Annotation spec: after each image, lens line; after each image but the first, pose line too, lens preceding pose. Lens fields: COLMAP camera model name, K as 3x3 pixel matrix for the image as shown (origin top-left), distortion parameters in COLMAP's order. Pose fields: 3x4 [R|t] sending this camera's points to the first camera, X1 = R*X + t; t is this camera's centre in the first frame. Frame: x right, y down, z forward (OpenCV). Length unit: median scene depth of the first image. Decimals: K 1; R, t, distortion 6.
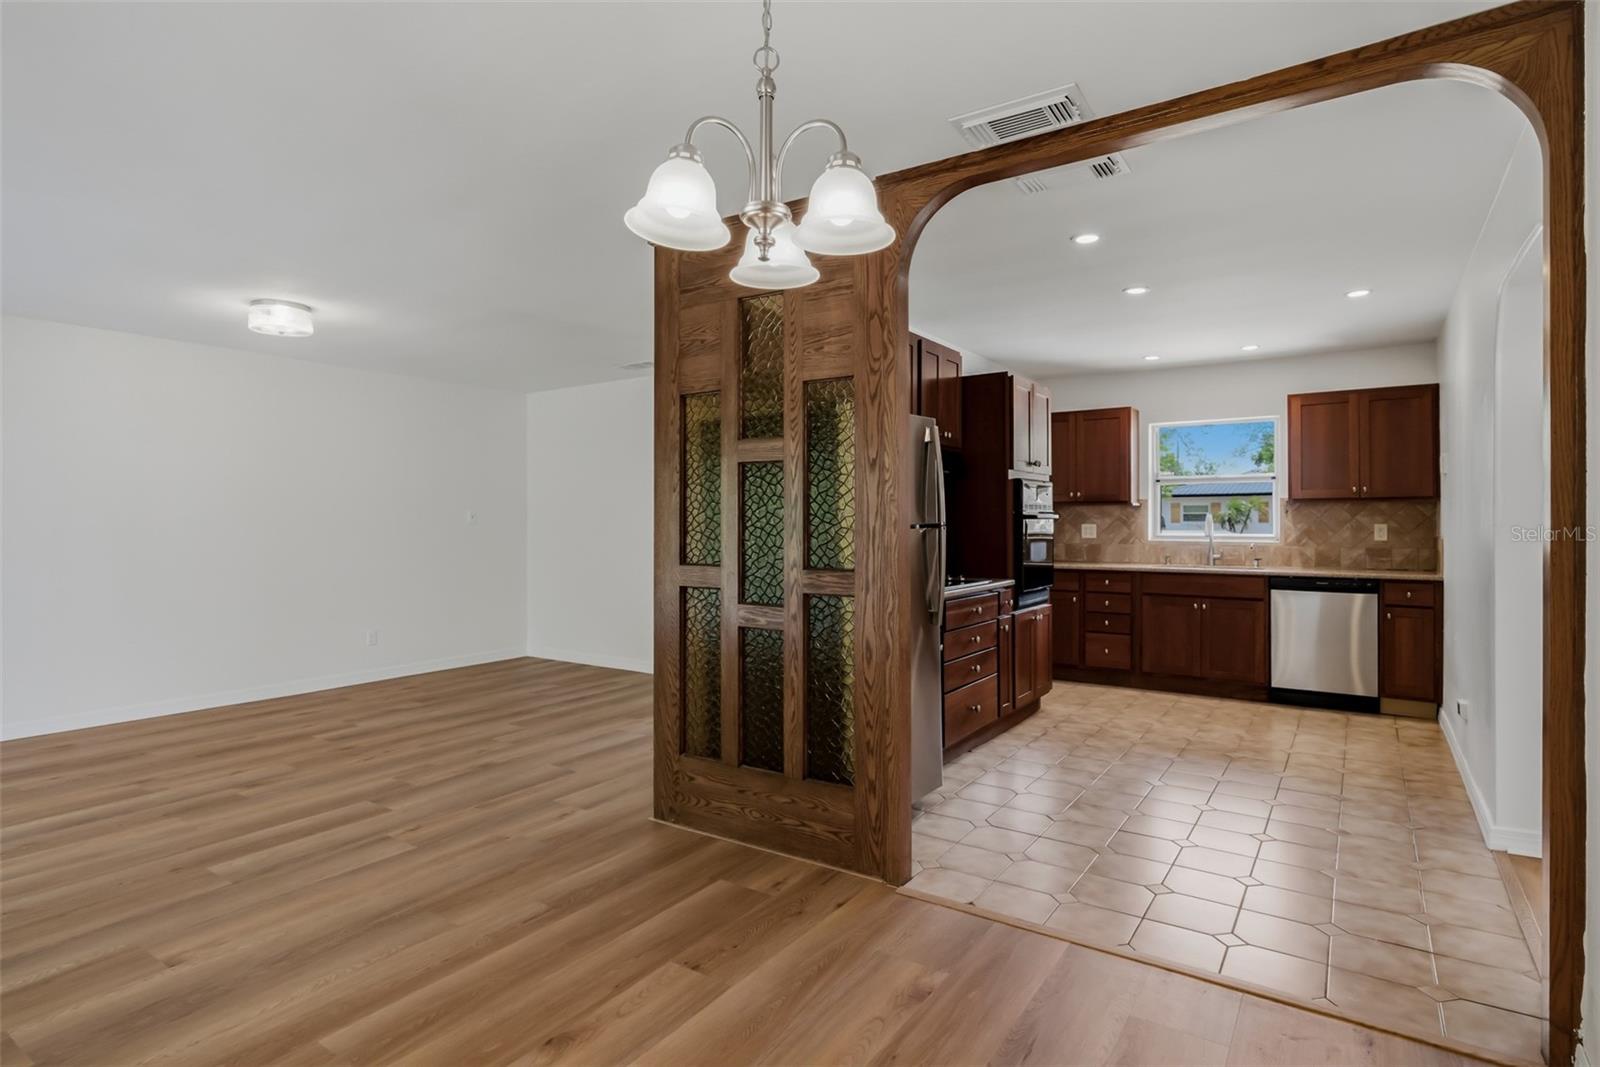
lens RADIAL K [[826.0, 0, 797.0], [0, 826.0, 523.9], [0, 0, 1]] dist [-0.006132, 0.001065]
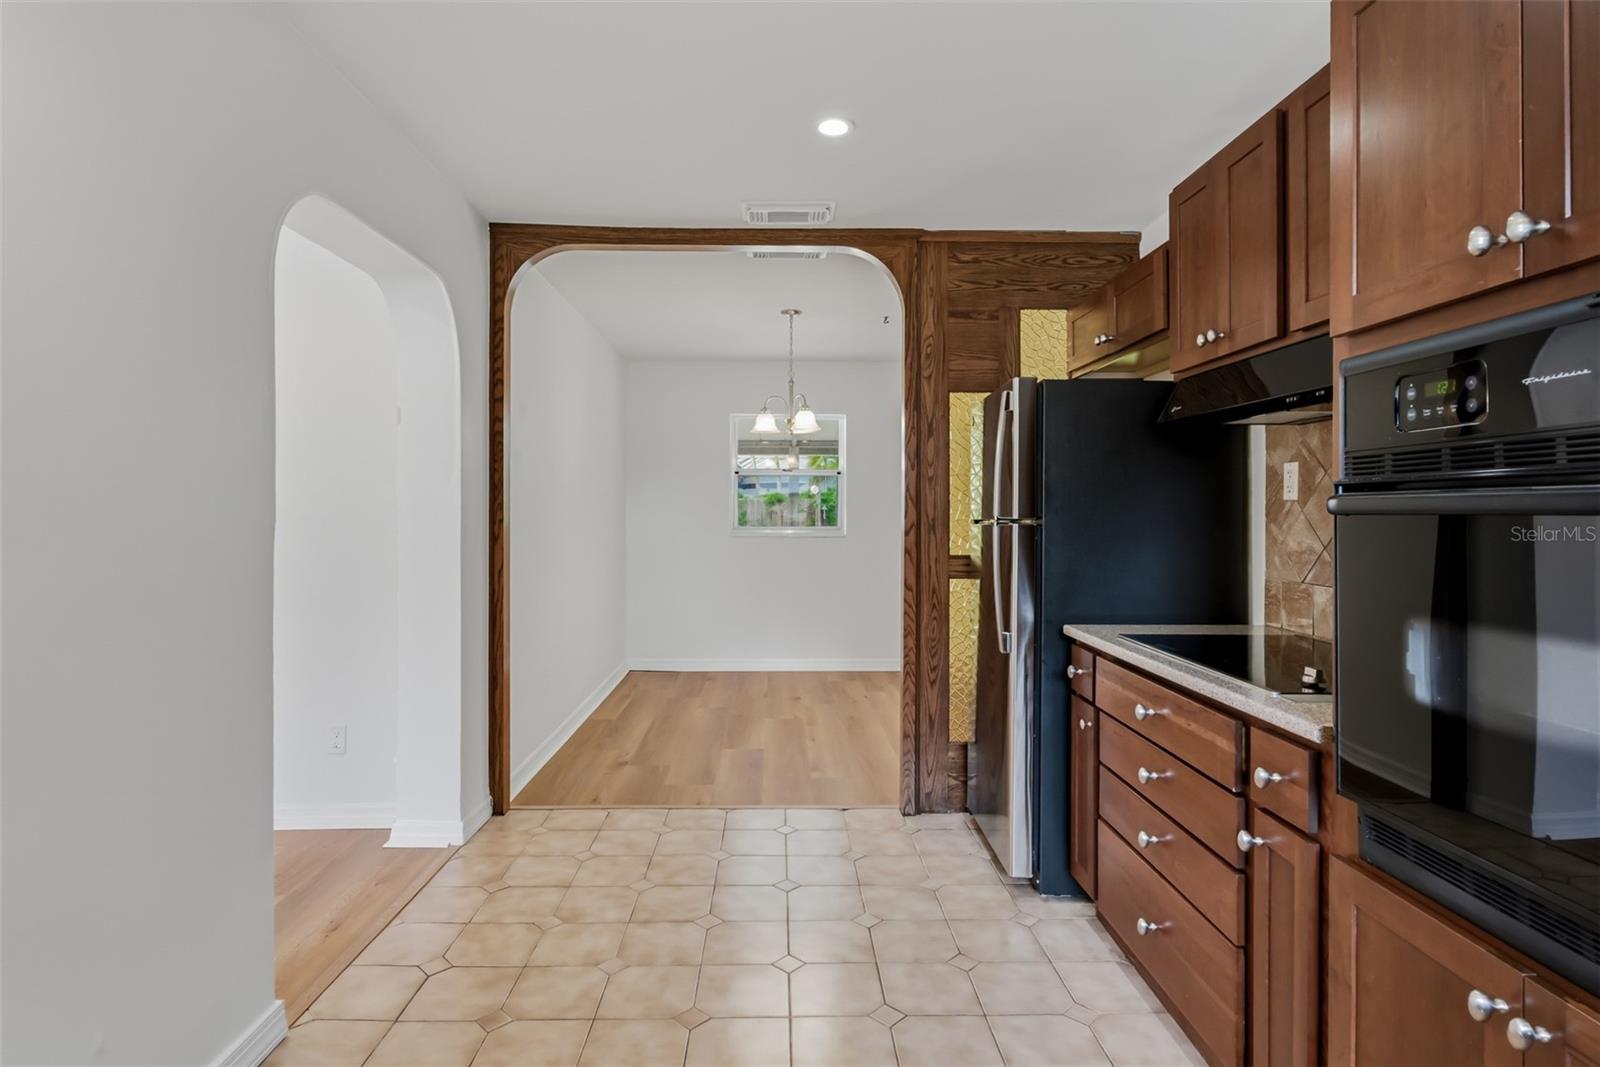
lens RADIAL K [[840.4, 0, 796.7], [0, 840.4, 507.9], [0, 0, 1]] dist [-0.000452, 0.000358]
pose [[-0.811974, -0.002632, -0.583687, 0.531549], [-0.004077, 0.999991, 0.001162, -0.006970], [0.583679, 0.003323, -0.811978, 1.035839]]
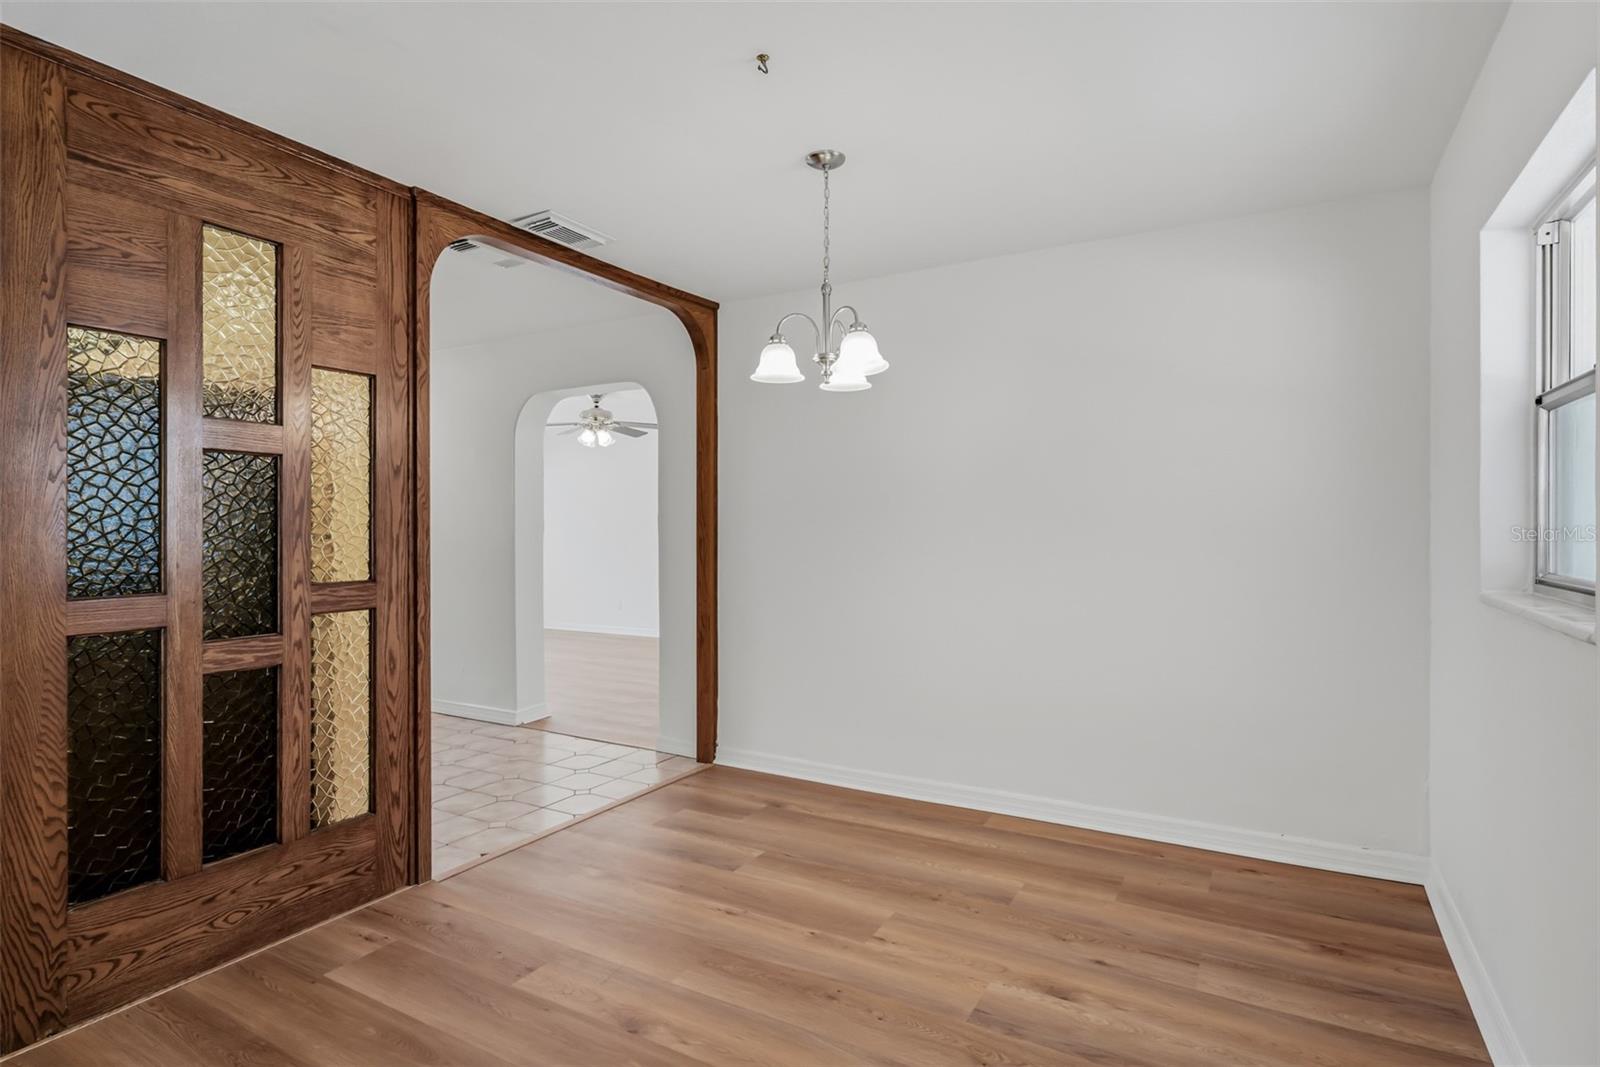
lens RADIAL K [[826.2, 0, 801.6], [0, 826.2, 527.7], [0, 0, 1]] dist [-0.000039, 0.000358]
pose [[-0.075520, -0.002055, 0.997142, -0.506872], [0.004566, 0.999987, 0.002407, -0.002359], [-0.997134, 0.004735, -0.075510, 0.324653]]
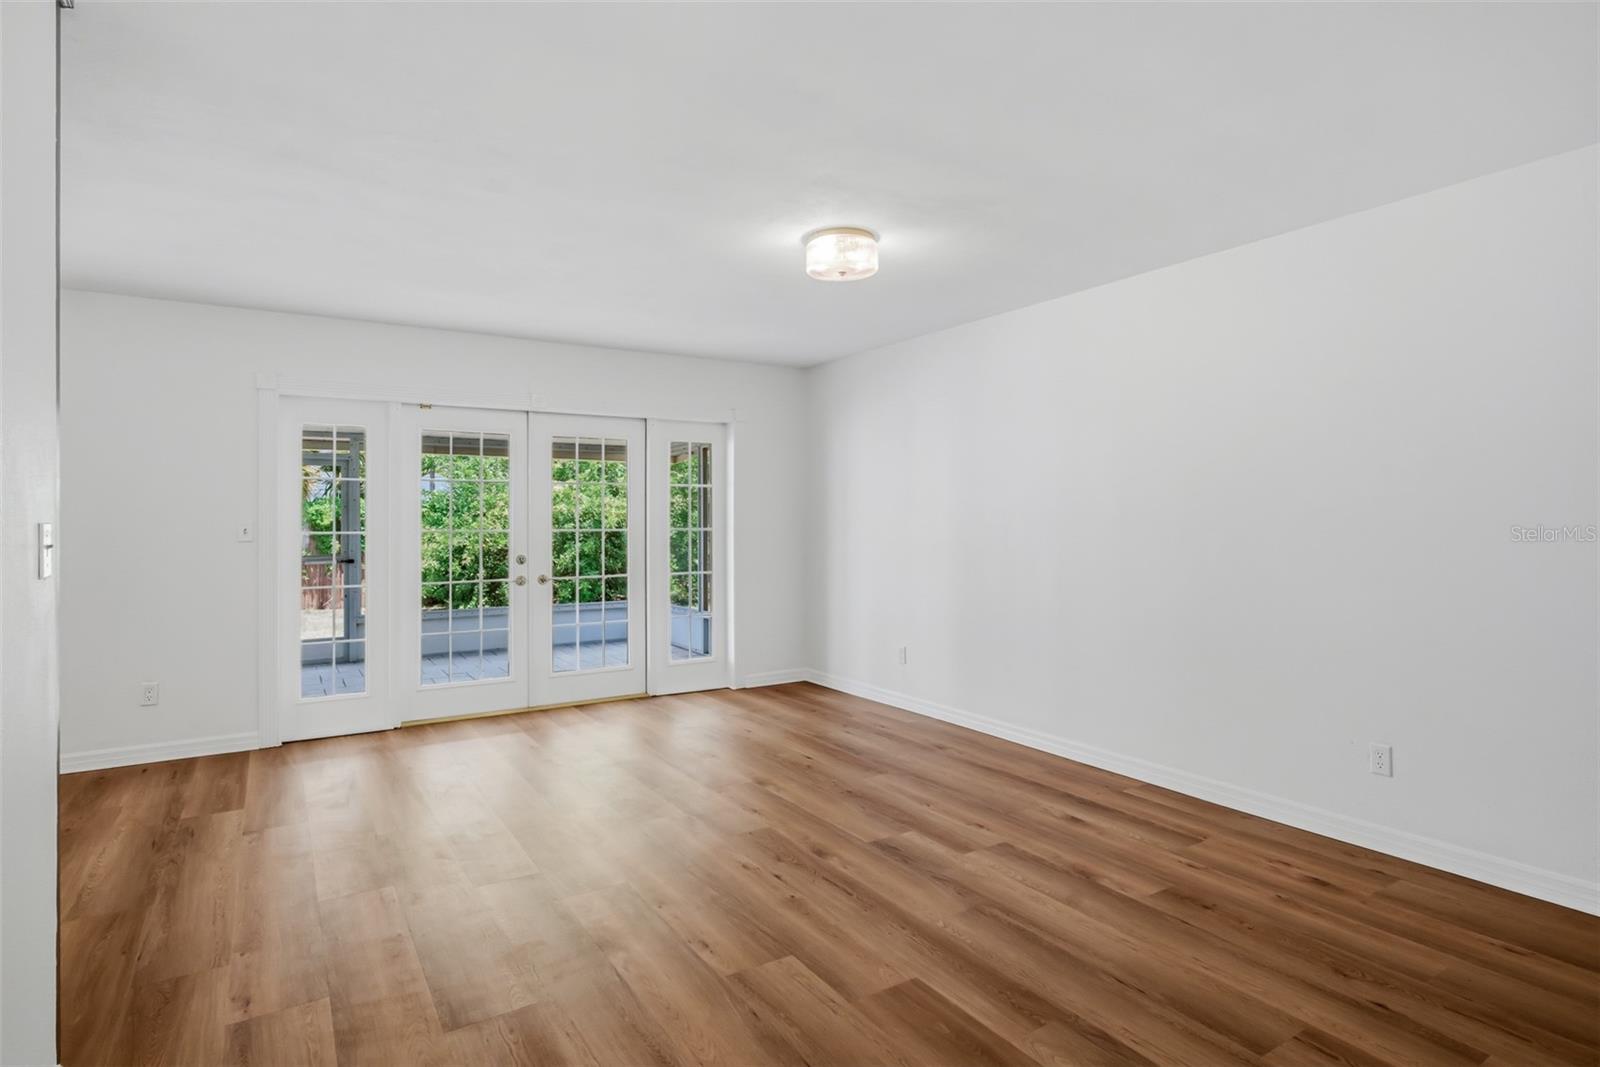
lens RADIAL K [[826.0, 0, 797.0], [0, 826.0, 523.9], [0, 0, 1]] dist [-0.006132, 0.001065]
pose [[-0.400709, 0.005834, -0.916187, 0.073473], [0.001035, 0.999982, 0.005914, -0.004336], [0.916205, 0.001422, -0.400707, 1.076873]]
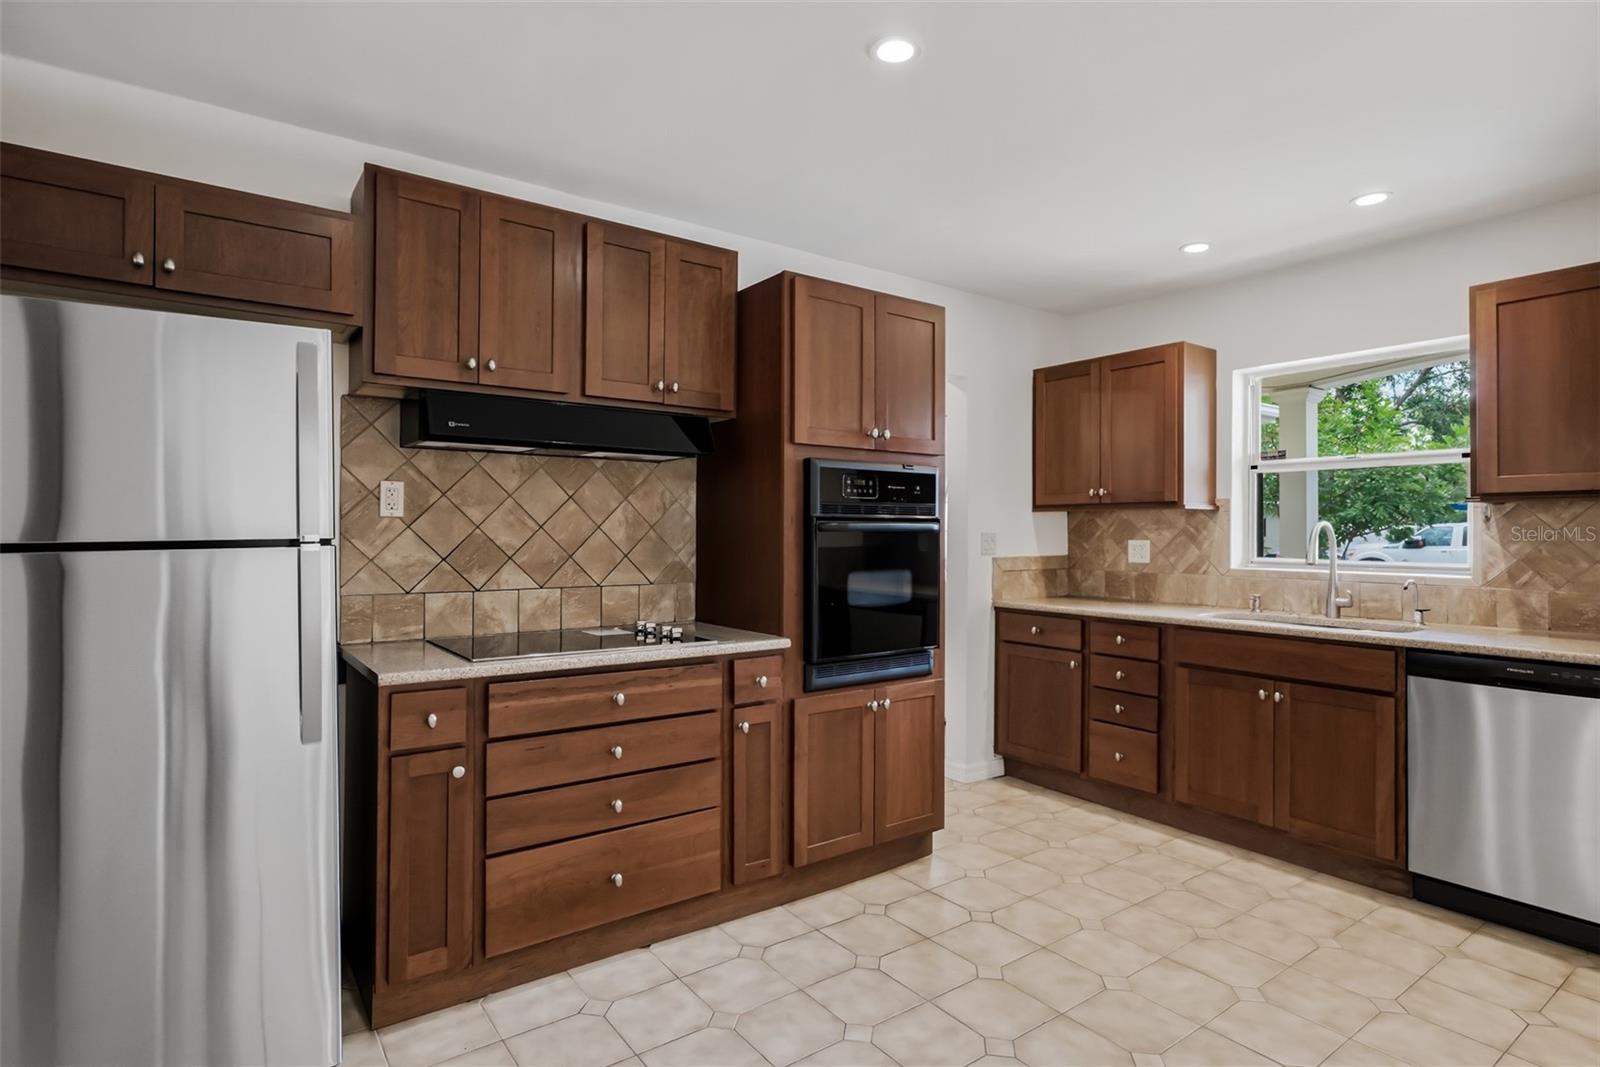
lens RADIAL K [[826.0, 0, 797.0], [0, 826.0, 523.9], [0, 0, 1]] dist [-0.006132, 0.001065]
pose [[0.941158, 0.002058, -0.337961, 0.419468], [-0.006416, 0.999910, -0.011779, -0.003619], [0.337906, 0.013255, 0.941087, 0.430867]]
